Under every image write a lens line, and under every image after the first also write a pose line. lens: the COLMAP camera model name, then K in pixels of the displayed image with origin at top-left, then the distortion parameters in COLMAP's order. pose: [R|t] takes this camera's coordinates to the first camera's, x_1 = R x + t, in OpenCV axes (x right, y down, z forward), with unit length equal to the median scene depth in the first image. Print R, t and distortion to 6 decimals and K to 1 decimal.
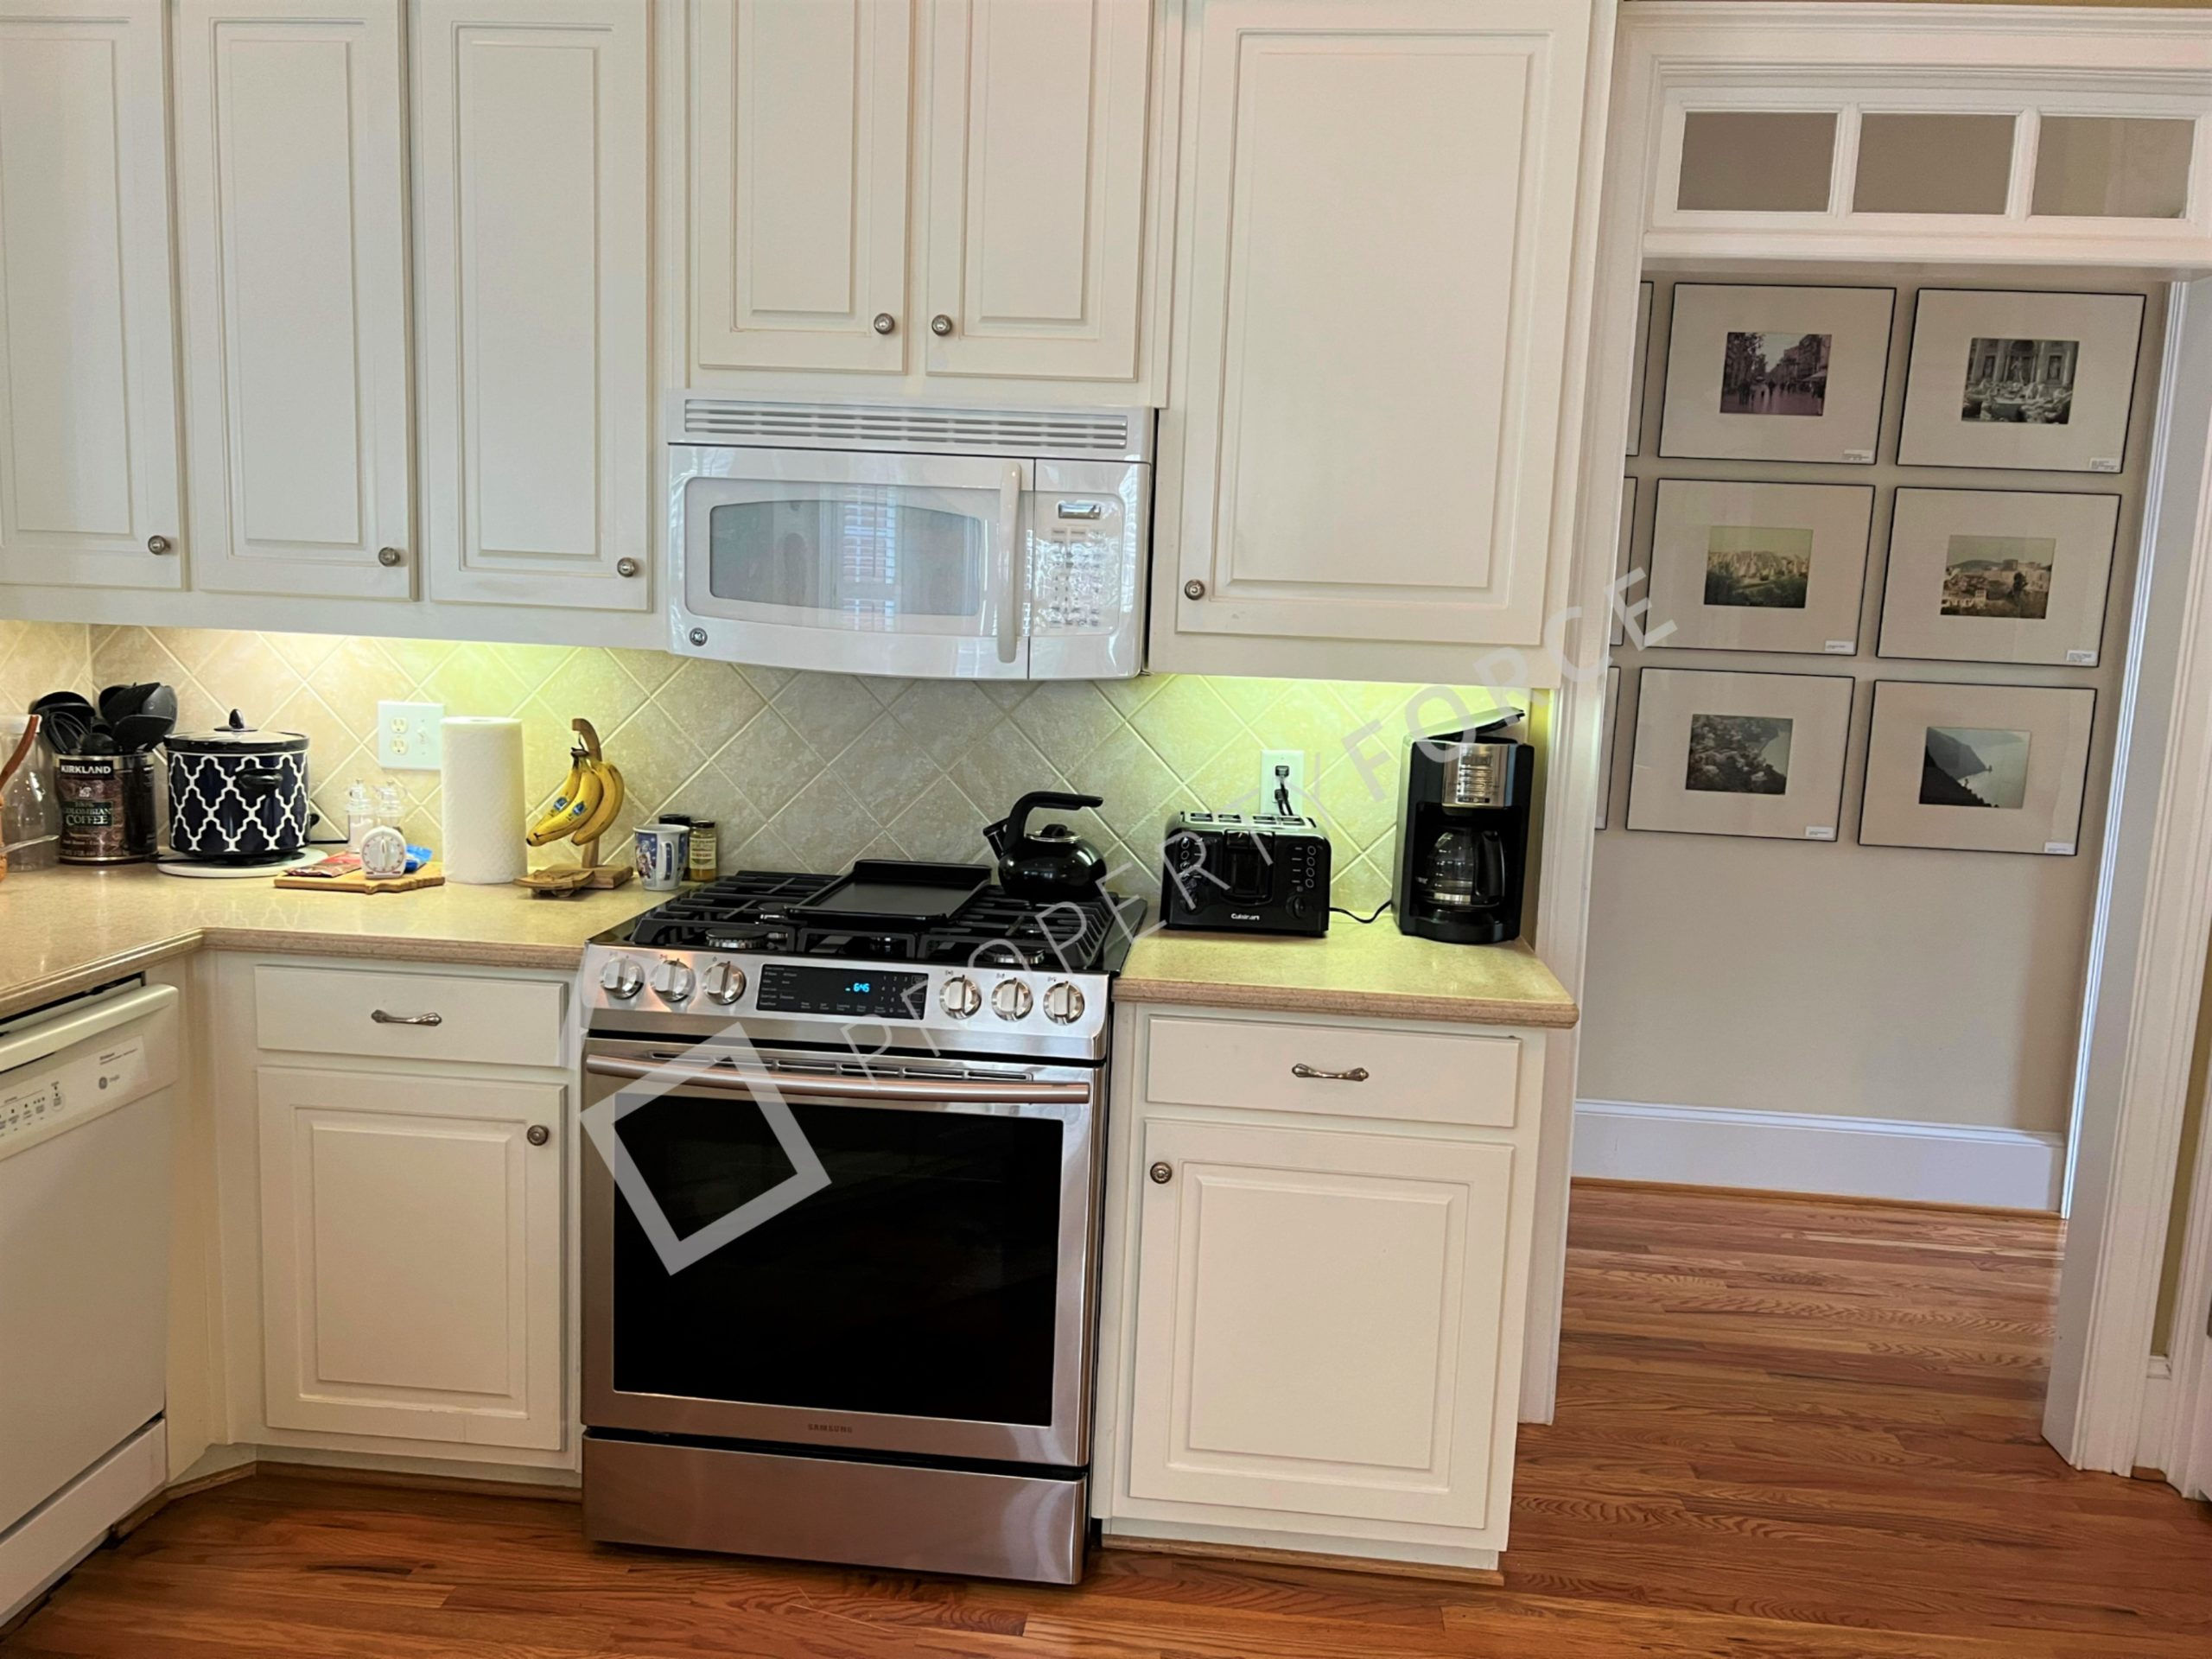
lens RADIAL K [[1683.5, 0, 1113.9], [0, 1683.5, 841.8], [0, 0, 1]] dist [0.028061, -0.010523]
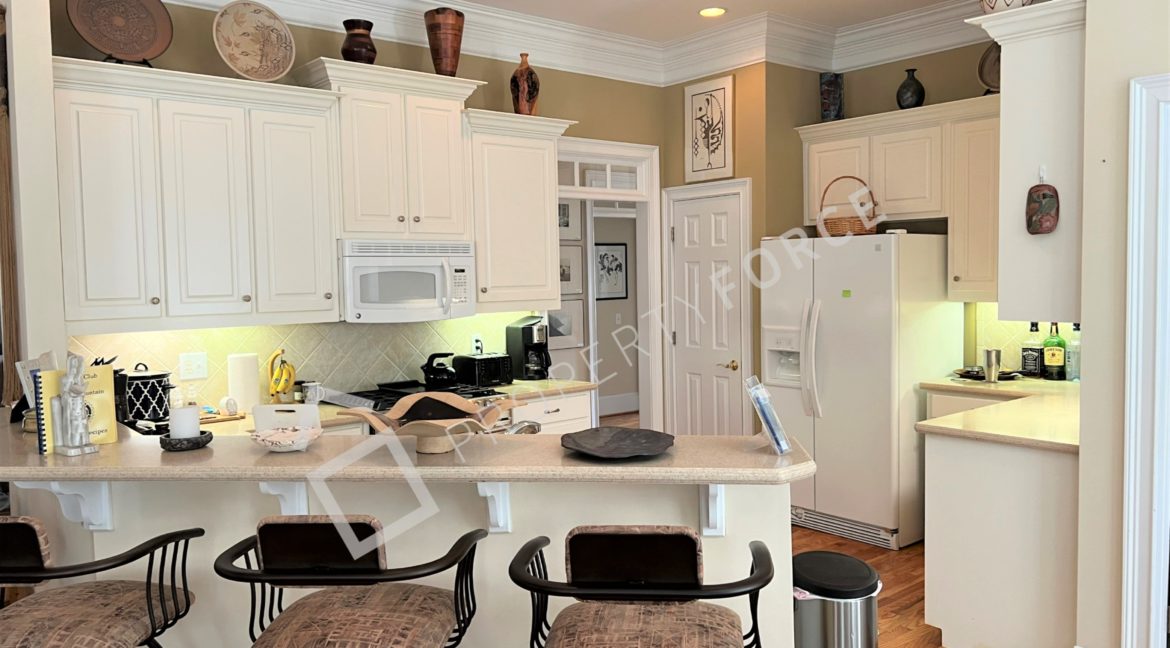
lens RADIAL K [[874.2, 0, 580.9], [0, 874.2, 321.3], [0, 0, 1]] dist [0.002491, 0.002082]
pose [[0.703536, -0.094667, 0.704326, -0.969168], [0.152163, 0.988169, -0.019175, -0.014087], [-0.694178, 0.120663, 0.709618, -0.395330]]
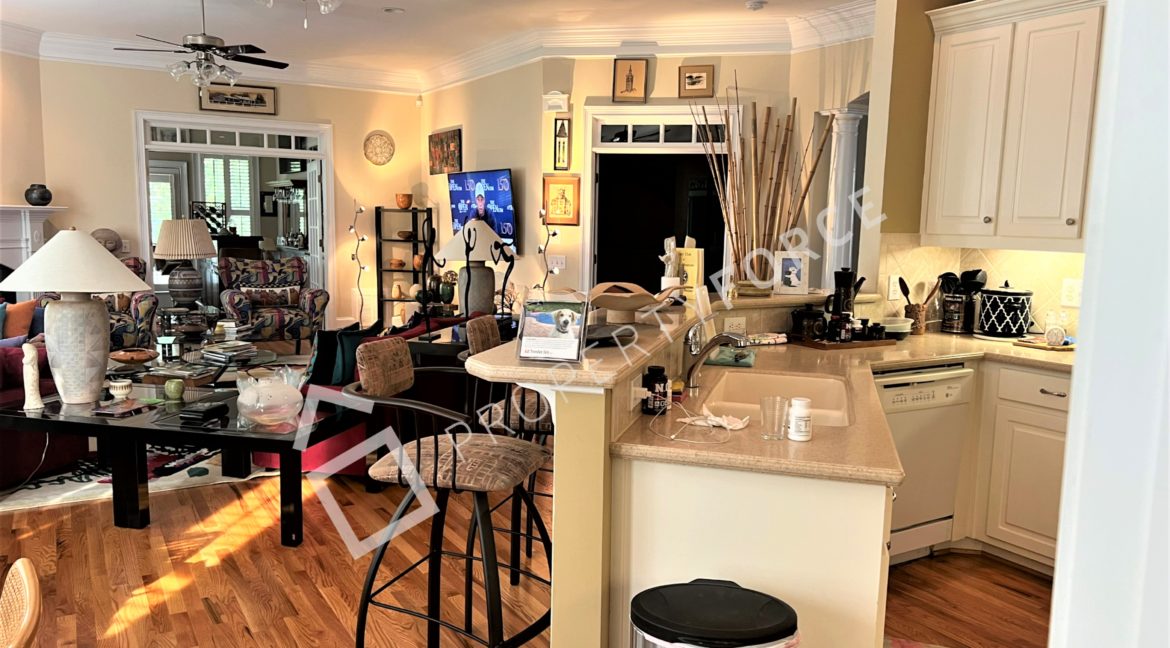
lens RADIAL K [[874.2, 0, 582.6], [0, 874.2, 330.8], [0, 0, 1]] dist [0.002491, 0.002082]
pose [[0.585807, 0.077809, -0.806707, 0.216468], [-0.114689, 0.993322, 0.012525, 0.063062], [0.802295, 0.085183, 0.590819, -0.359085]]
